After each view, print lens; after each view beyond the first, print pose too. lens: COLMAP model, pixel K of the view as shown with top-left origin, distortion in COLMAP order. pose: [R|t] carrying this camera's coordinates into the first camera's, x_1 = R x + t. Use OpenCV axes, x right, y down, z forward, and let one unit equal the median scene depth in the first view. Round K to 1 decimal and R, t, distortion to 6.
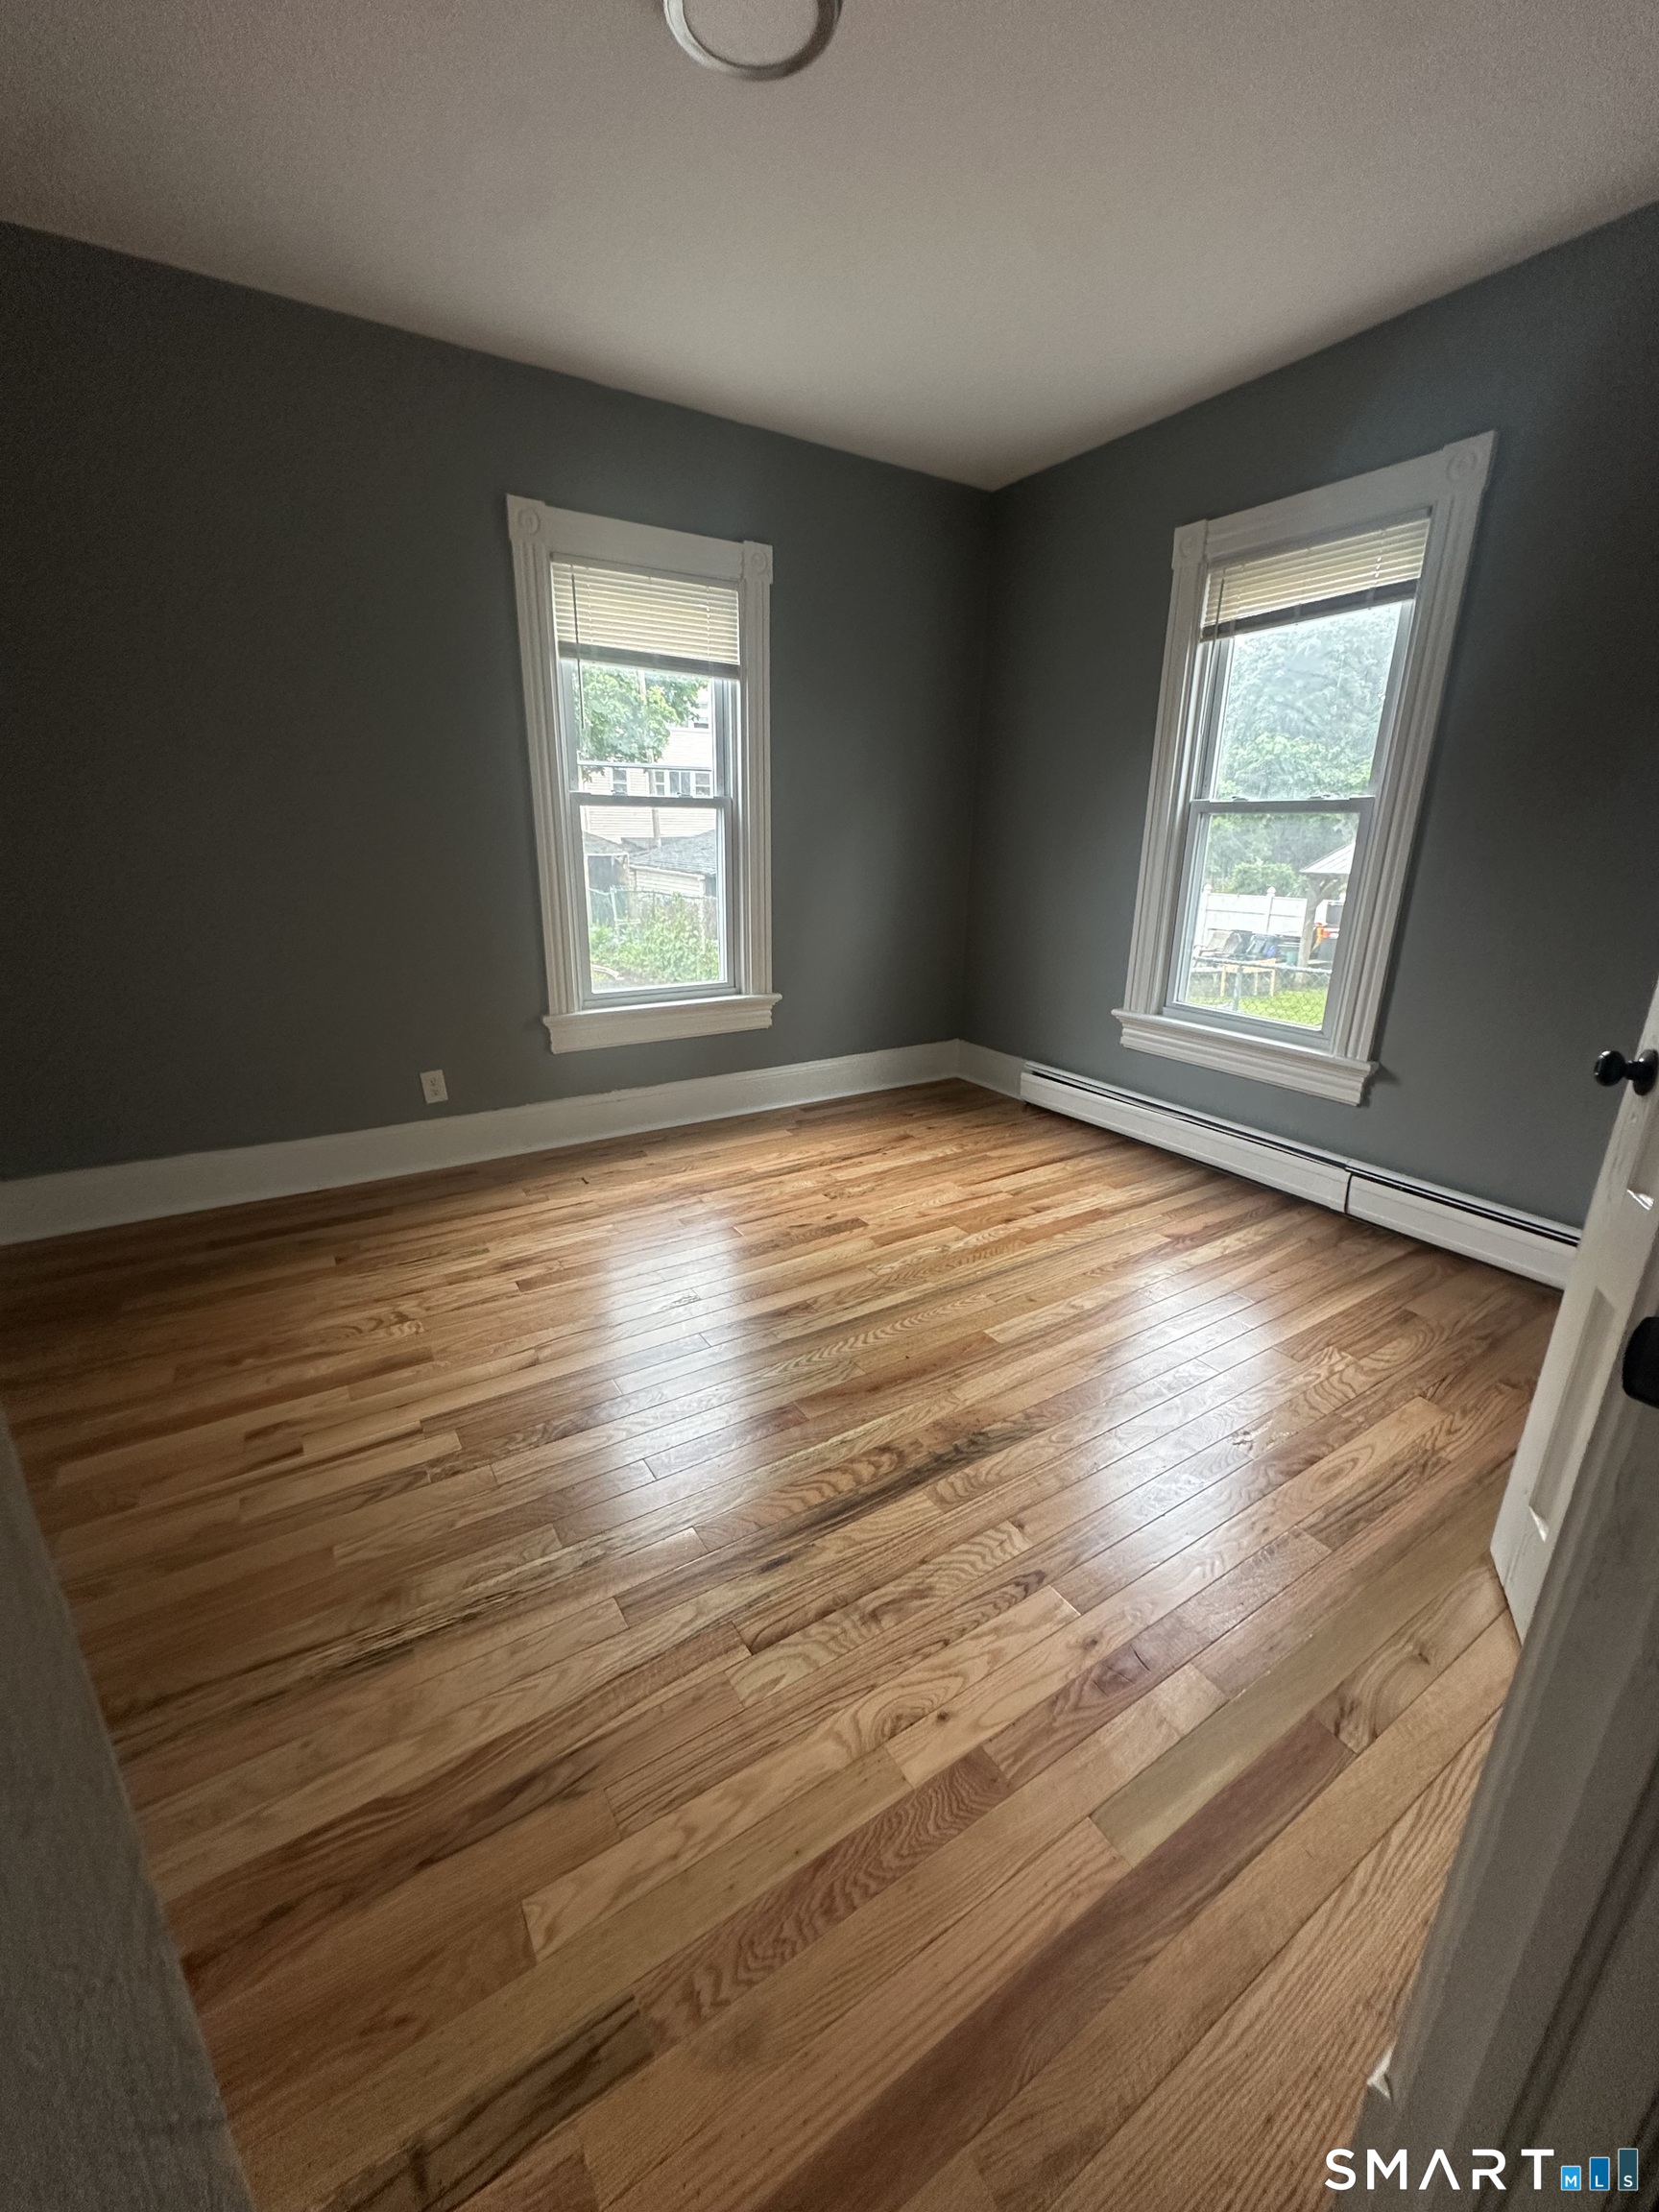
lens RADIAL K [[864.9, 0, 841.0], [0, 864.9, 1096.0], [0, 0, 1]] dist [-0.005220, 0.000615]
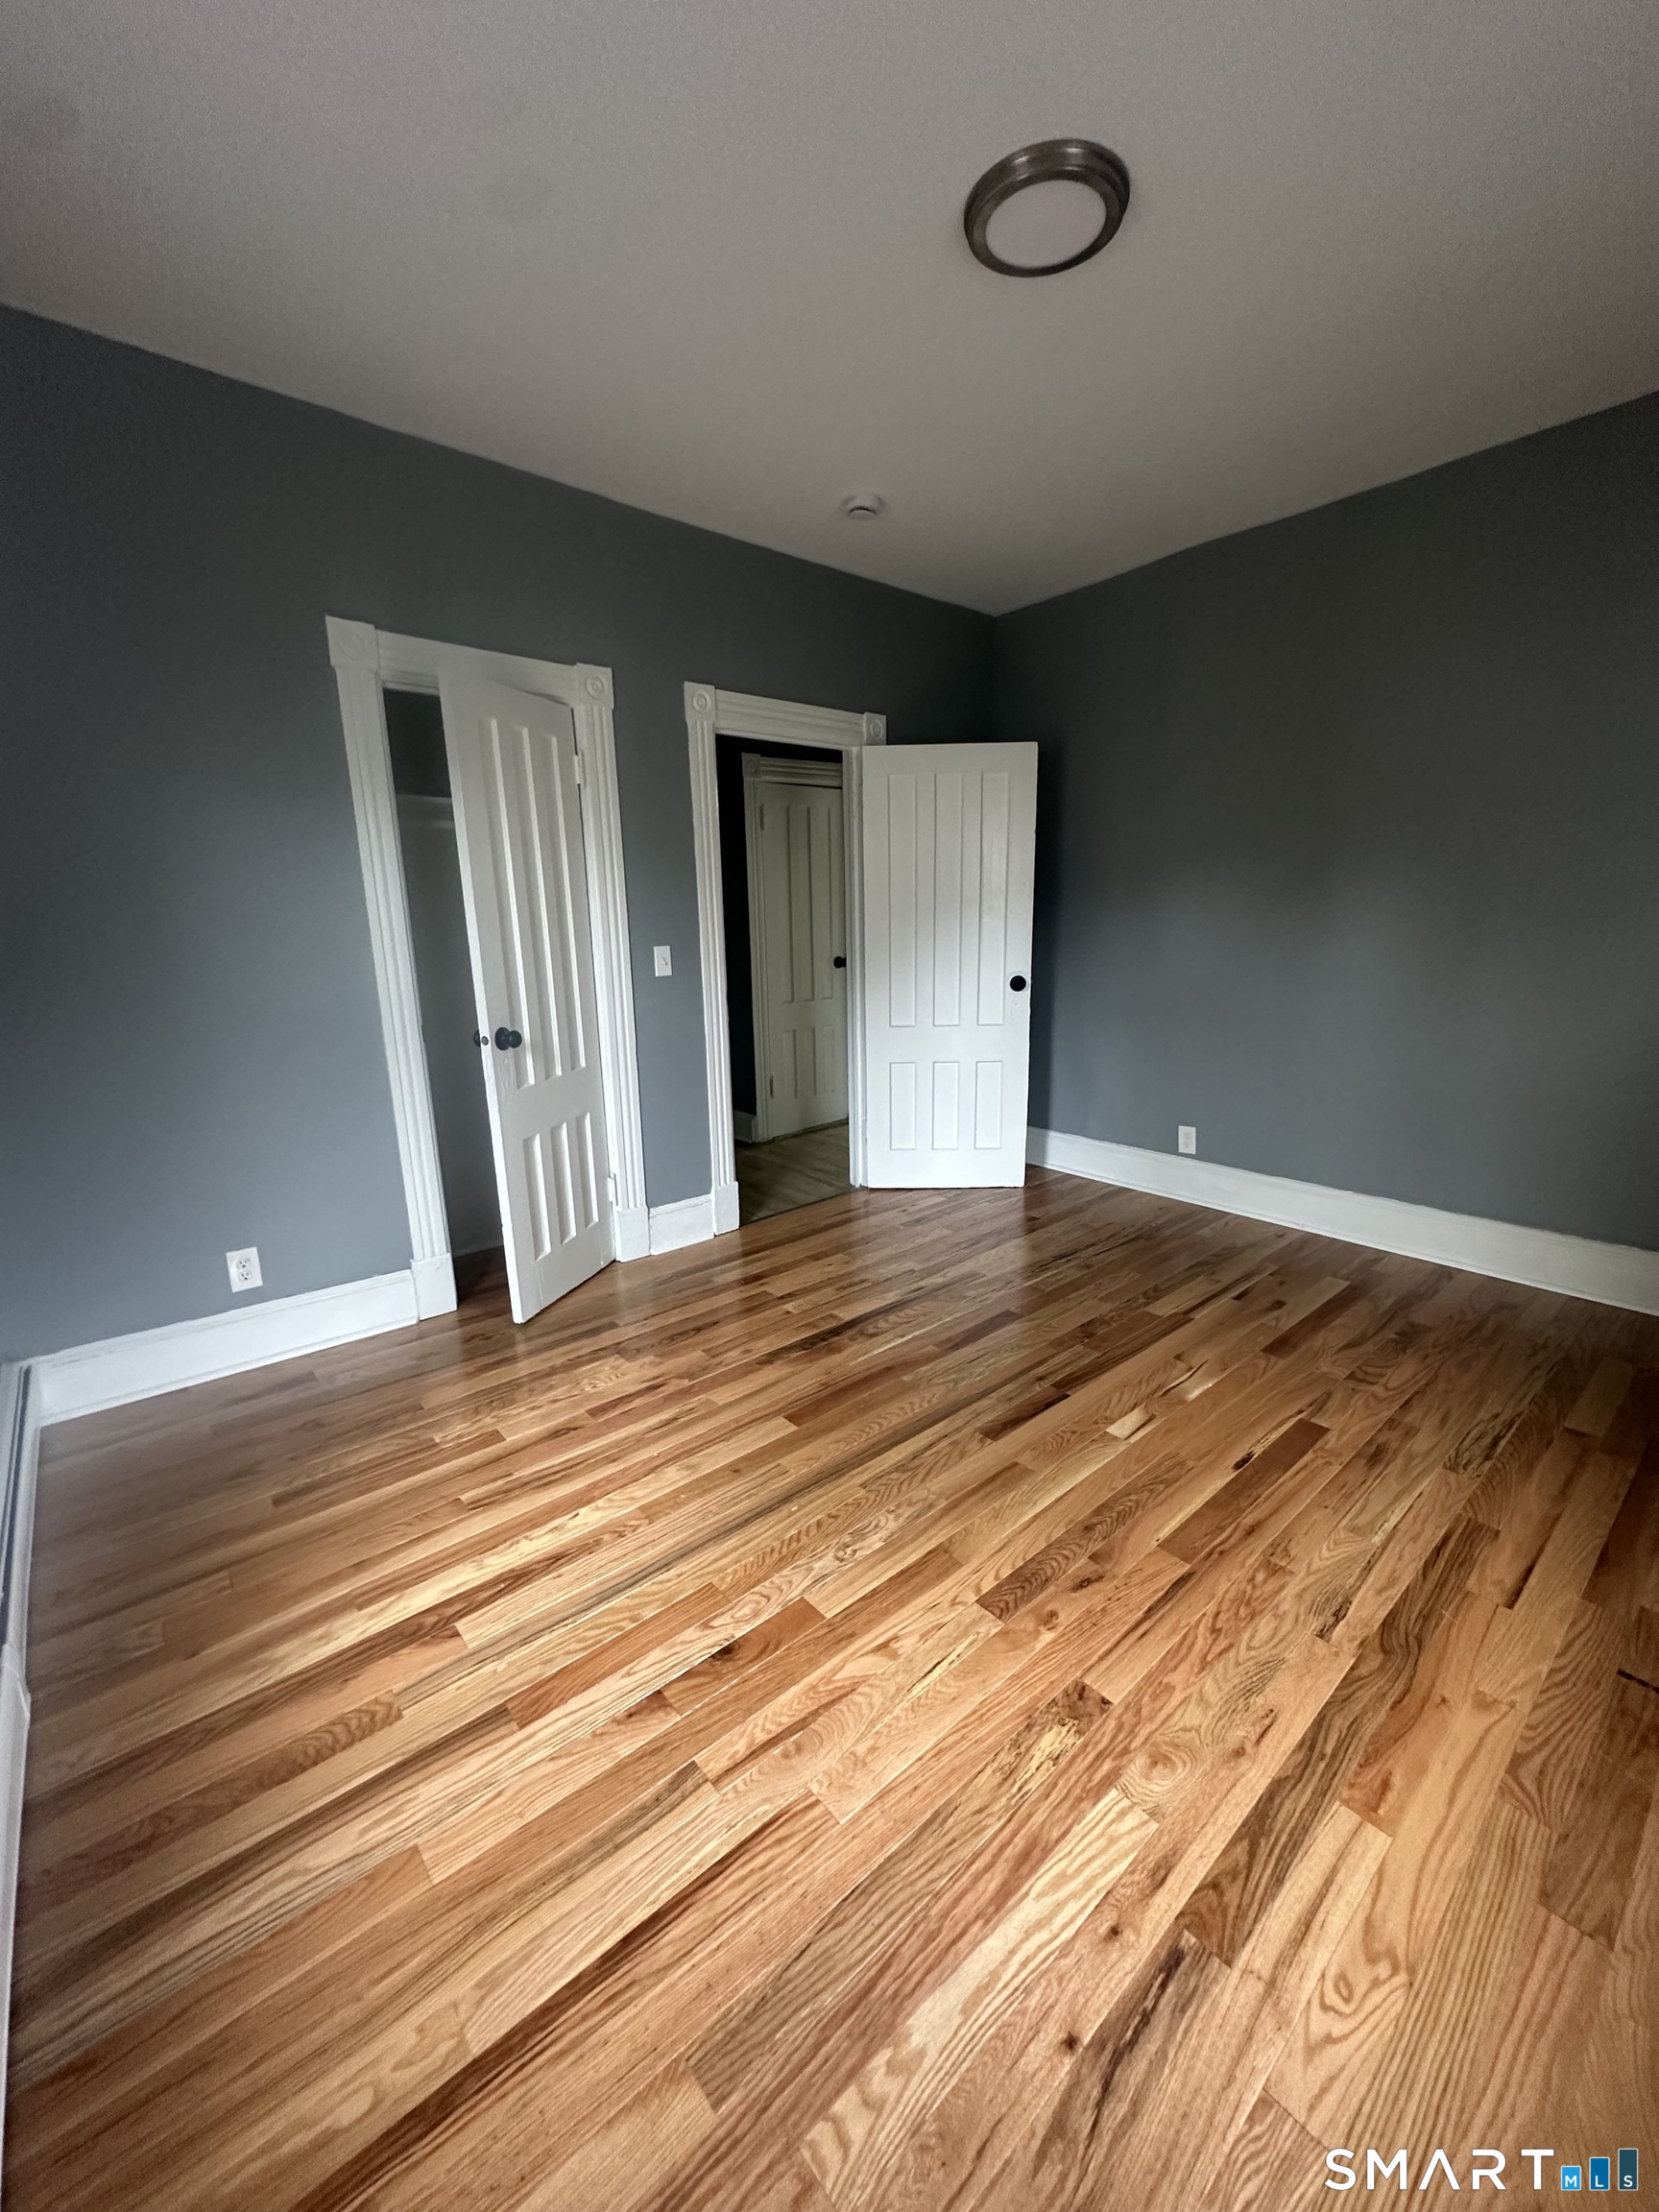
lens RADIAL K [[864.9, 0, 841.0], [0, 864.9, 1096.0], [0, 0, 1]] dist [-0.005220, 0.000615]
pose [[-0.989613, 0.041948, -0.137499, 0.187369], [-0.030790, 0.872430, 0.487768, -0.424333], [0.140420, 0.486935, -0.862077, 1.333389]]
